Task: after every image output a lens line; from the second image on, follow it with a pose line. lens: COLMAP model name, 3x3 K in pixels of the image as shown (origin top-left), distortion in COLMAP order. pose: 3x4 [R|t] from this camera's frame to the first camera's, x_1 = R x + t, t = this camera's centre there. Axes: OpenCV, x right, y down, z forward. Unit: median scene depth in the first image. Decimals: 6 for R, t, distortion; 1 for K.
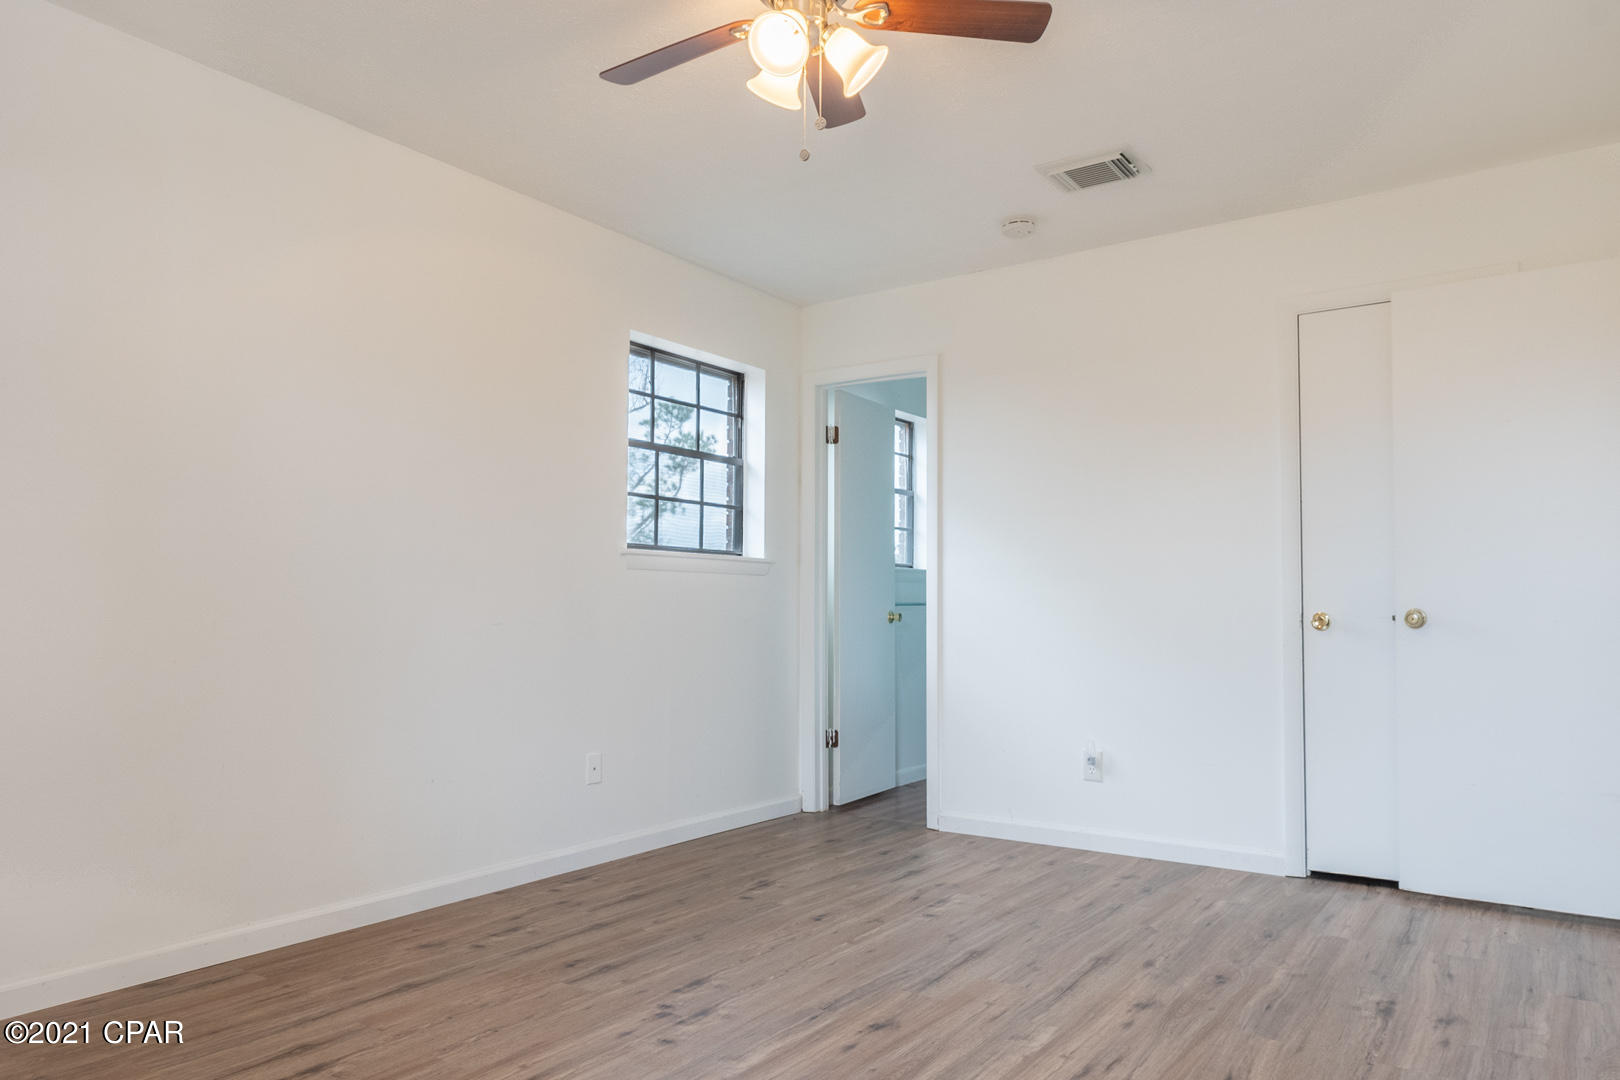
lens RADIAL K [[1048.0, 0, 810.0], [0, 1048.0, 540.0], [0, 0, 1]] dist [-0.000901, 0.000902]
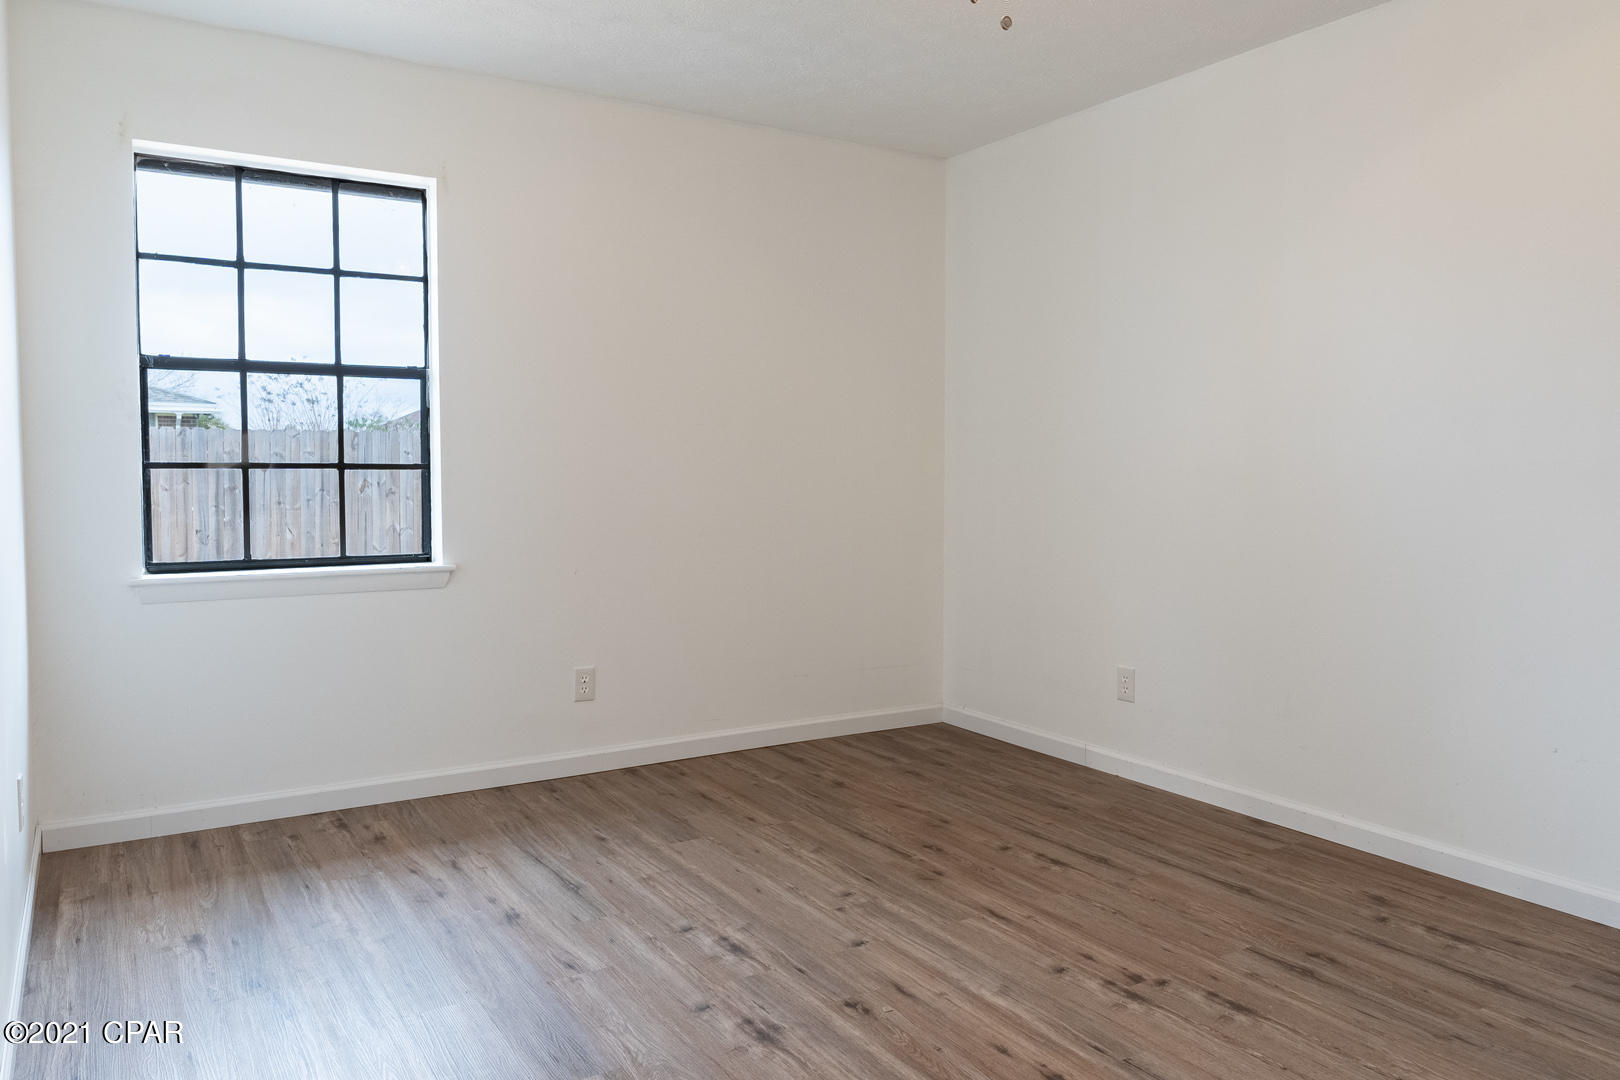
lens RADIAL K [[1191.6, 0, 810.0], [0, 1191.6, 540.0], [0, 0, 1]] dist [-0.001016, -0.001324]
pose [[-0.388993, 0.052666, -0.919734, 0.835436], [0.053069, 0.997988, 0.034702, 0.018811], [0.919711, -0.035311, -0.391006, 1.067887]]
